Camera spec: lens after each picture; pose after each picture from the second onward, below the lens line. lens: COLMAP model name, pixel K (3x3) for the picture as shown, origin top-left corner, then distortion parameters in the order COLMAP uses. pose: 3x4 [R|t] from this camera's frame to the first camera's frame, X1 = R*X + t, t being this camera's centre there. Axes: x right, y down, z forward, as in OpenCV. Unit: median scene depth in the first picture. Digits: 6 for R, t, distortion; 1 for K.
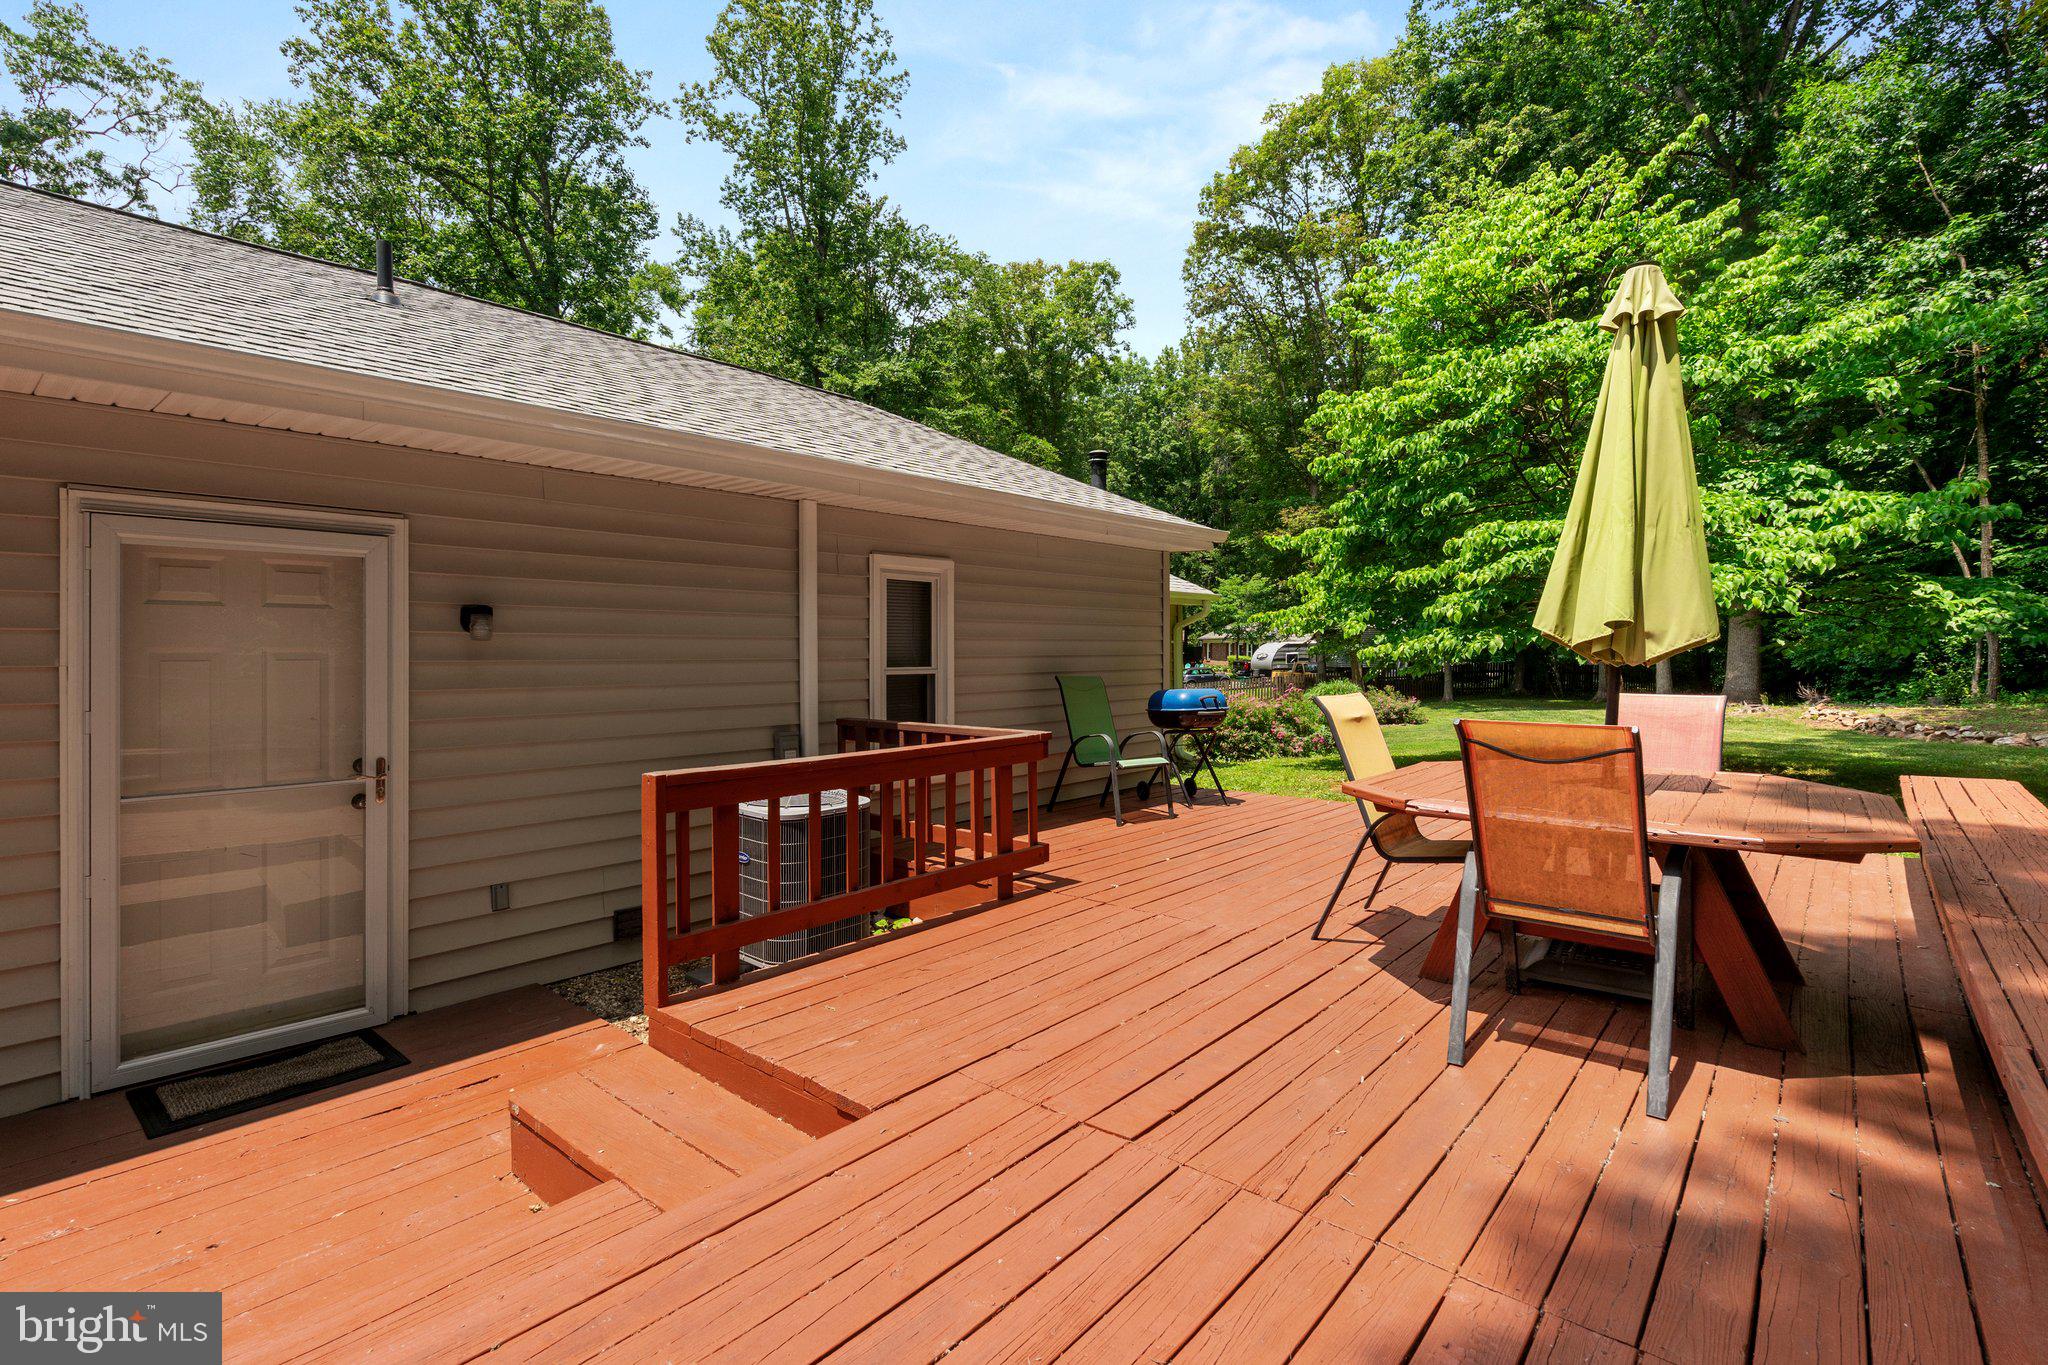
lens RADIAL K [[967.7, 0, 1018.8], [0, 967.7, 660.4], [0, 0, 1]] dist [-0.000938, -0.000478]
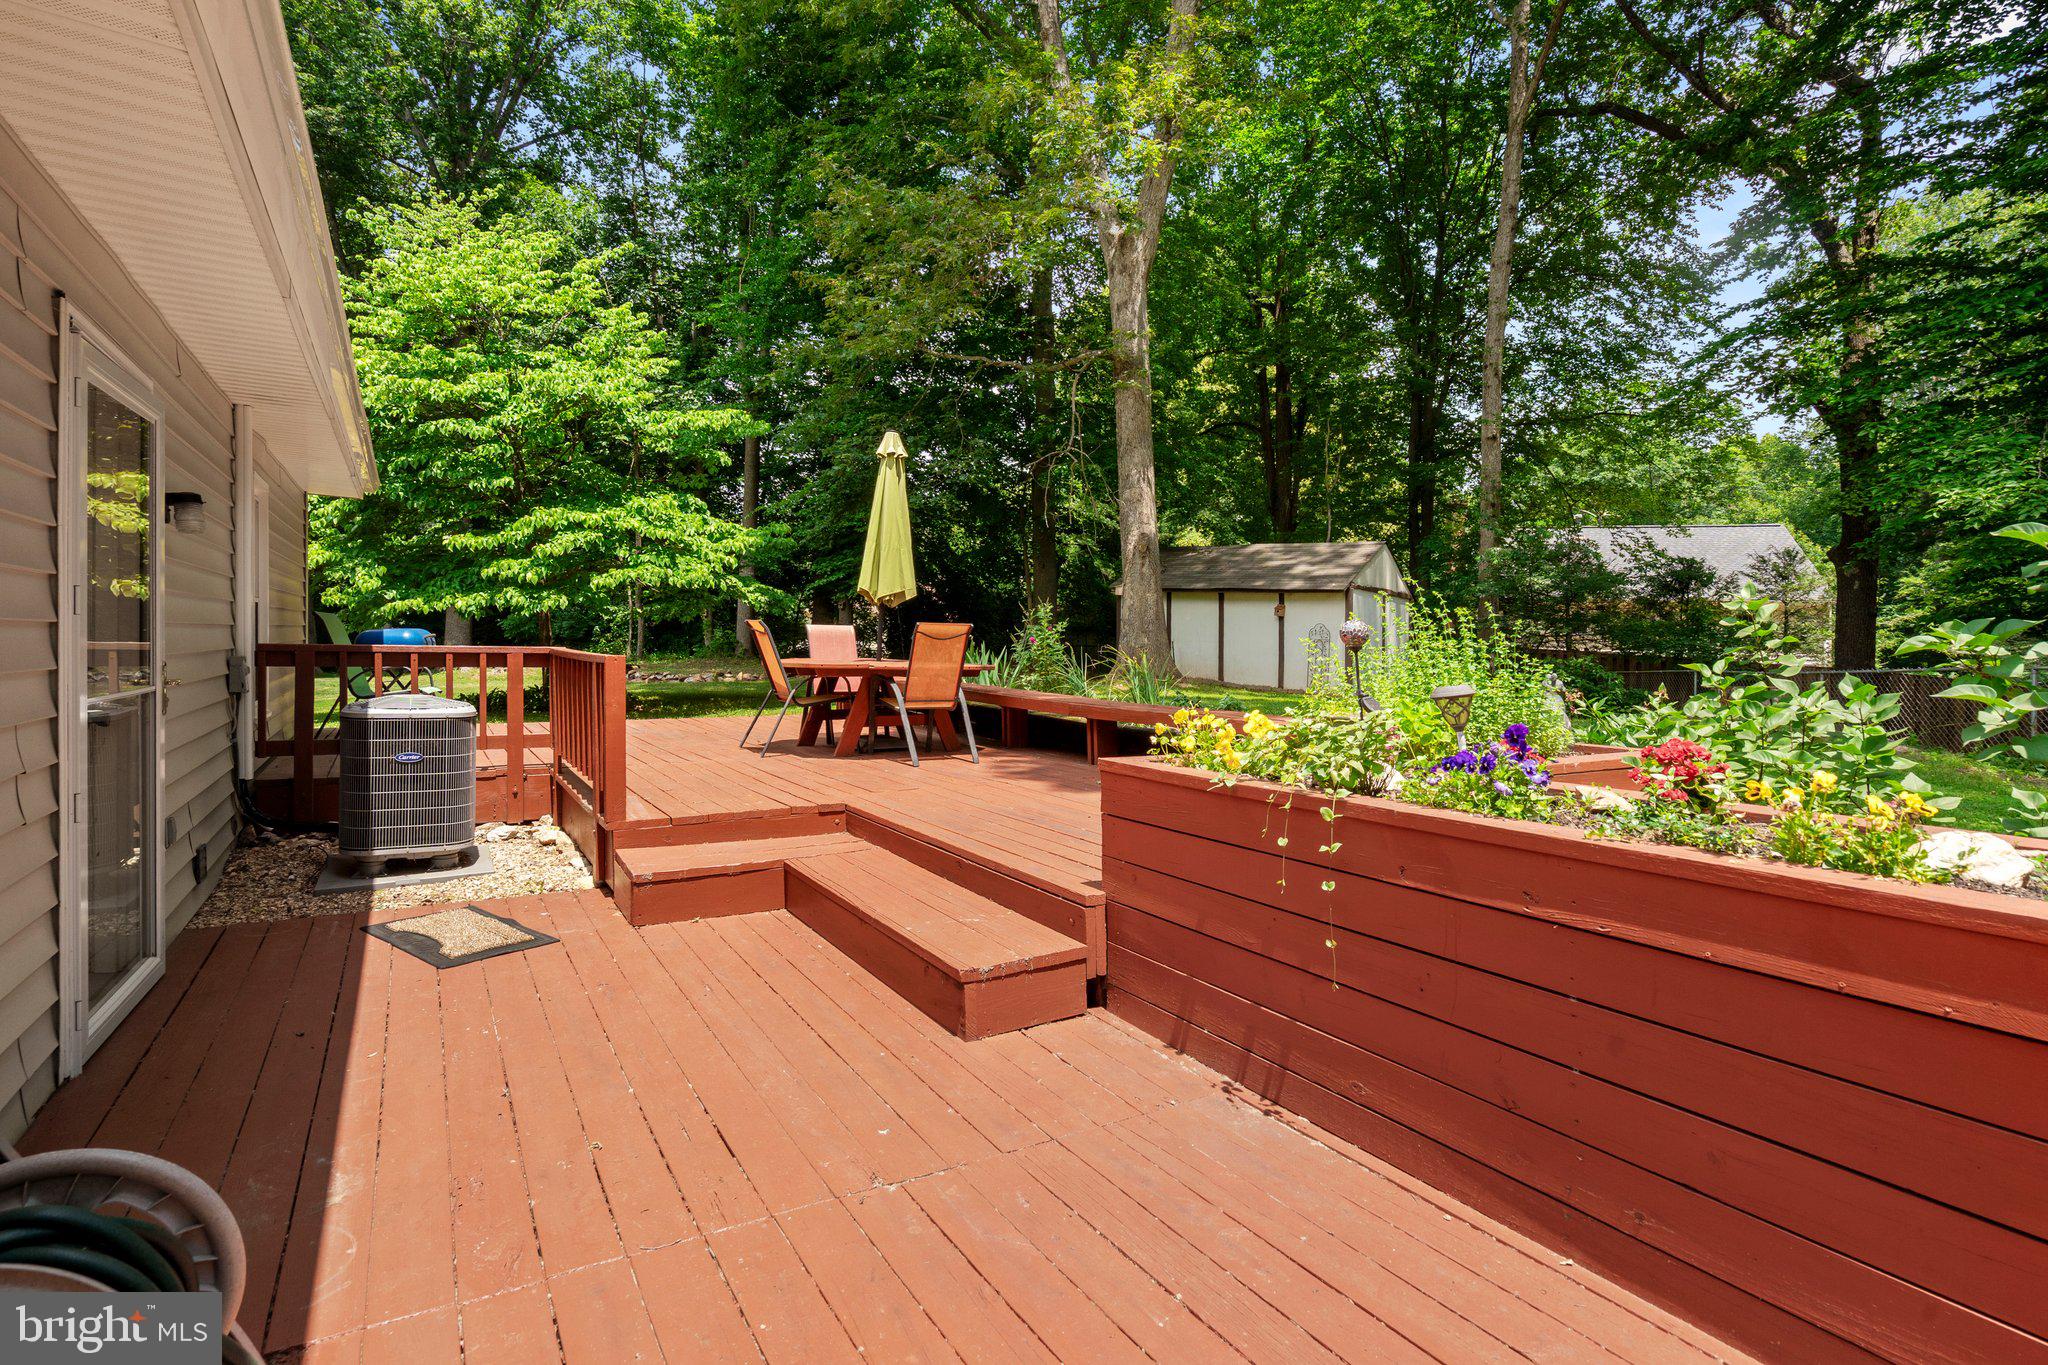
lens RADIAL K [[967.7, 0, 1018.8], [0, 967.7, 660.4], [0, 0, 1]] dist [-0.000938, -0.000478]
pose [[0.296633, -0.013414, 0.954897, -0.139354], [-0.007802, 0.999834, 0.016468, 0.008639], [-0.954960, -0.012335, 0.296479, 0.004280]]
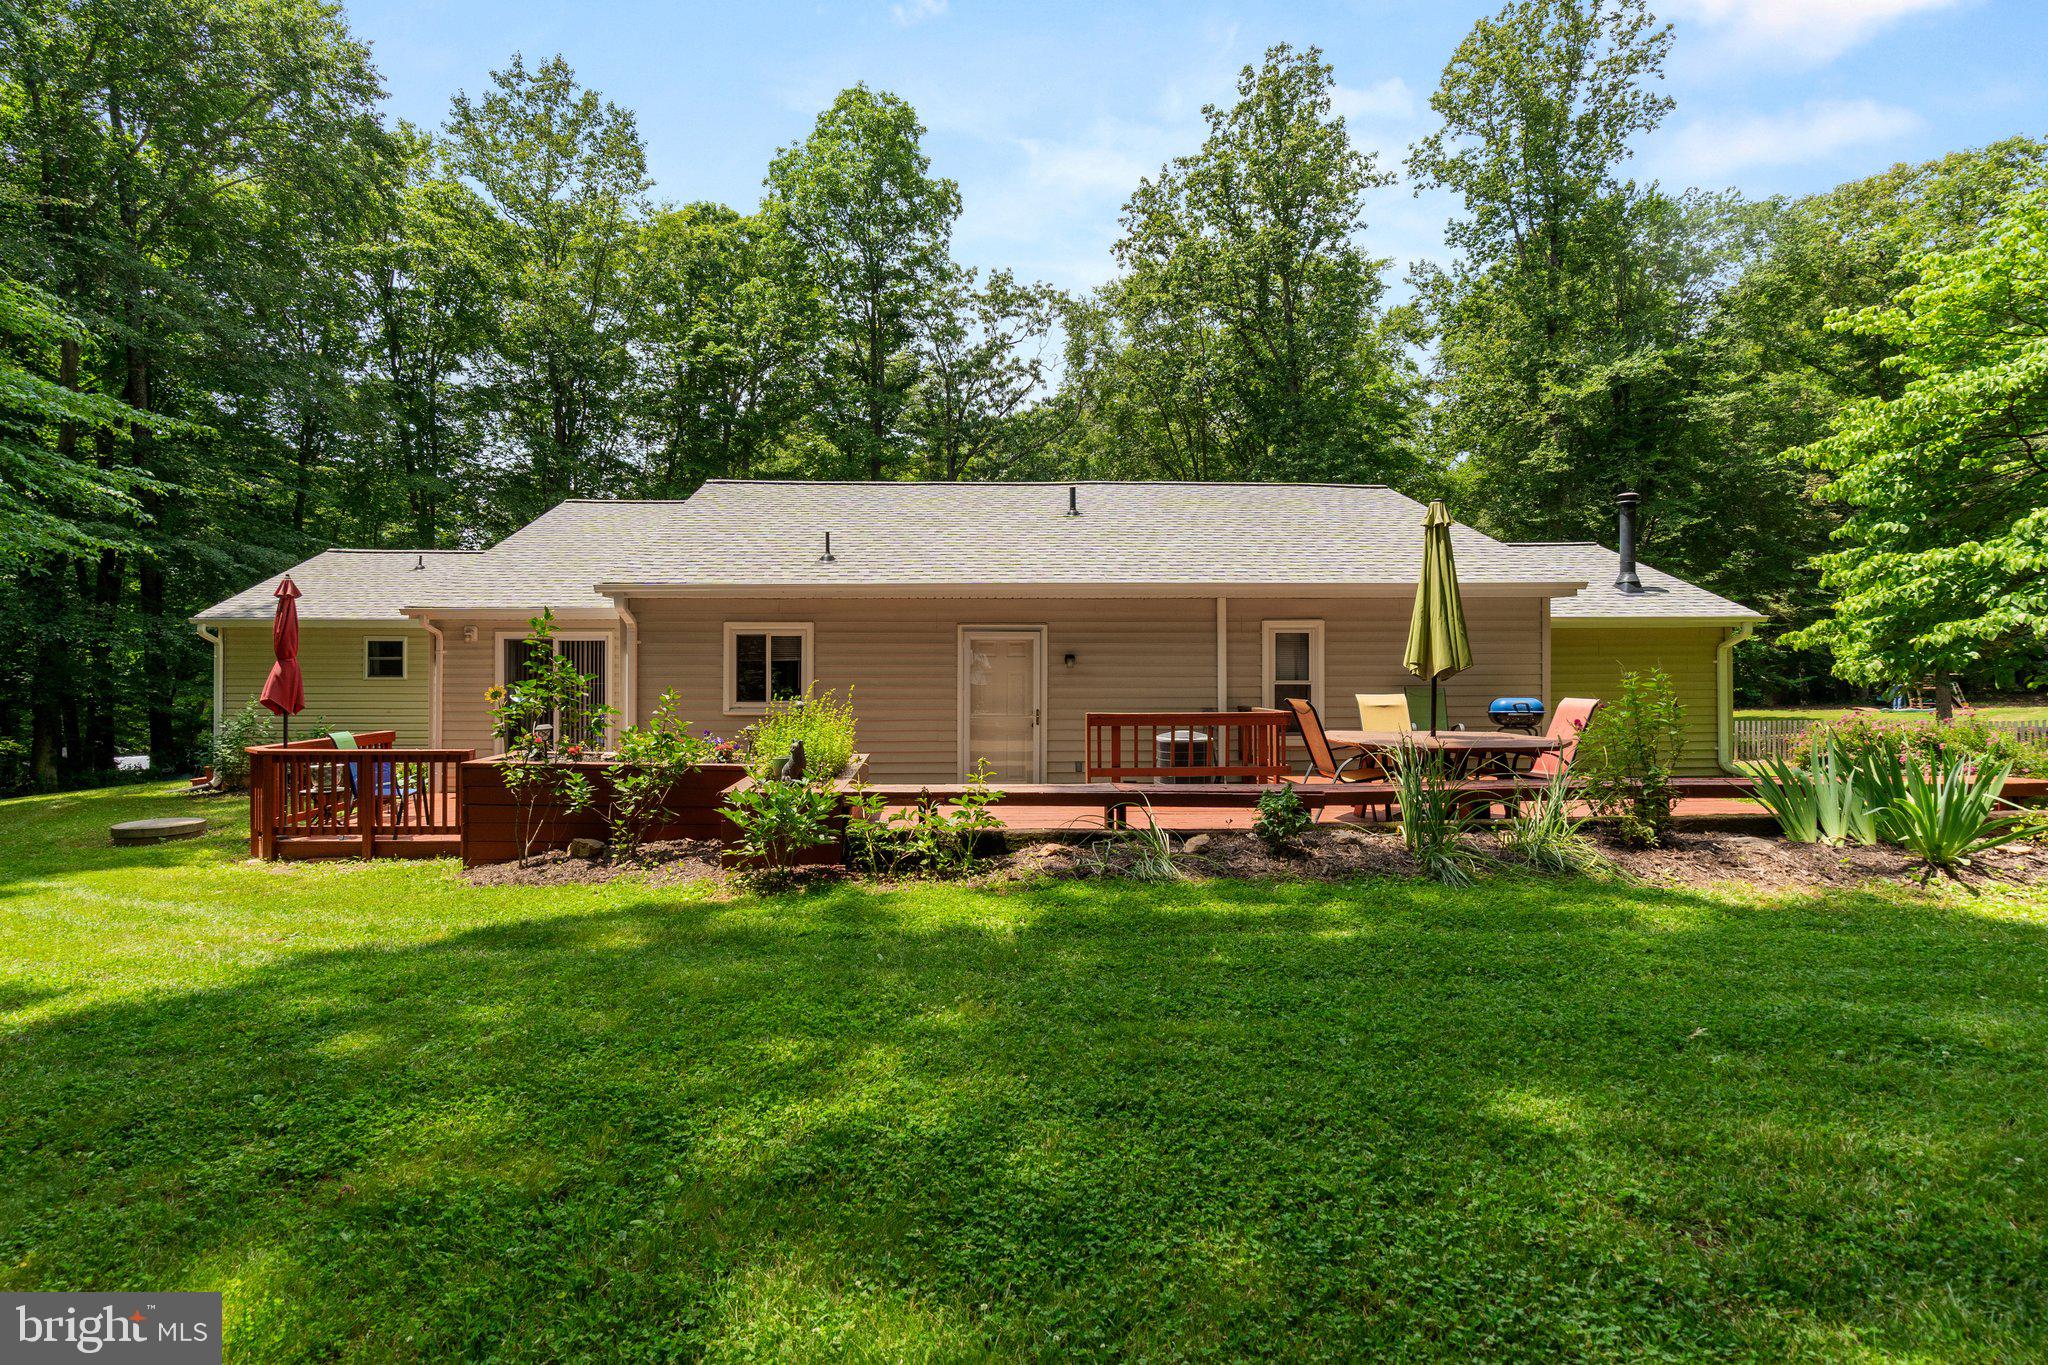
lens RADIAL K [[980.8, 0, 965.2], [0, 980.8, 681.6], [0, 0, 1]] dist [0.002636, 0.000606]
pose [[0.675150, 0.009721, -0.737616, 0.148353], [-0.006702, 0.999953, 0.007044, -0.000012], [0.737650, 0.000188, 0.675184, -0.123976]]
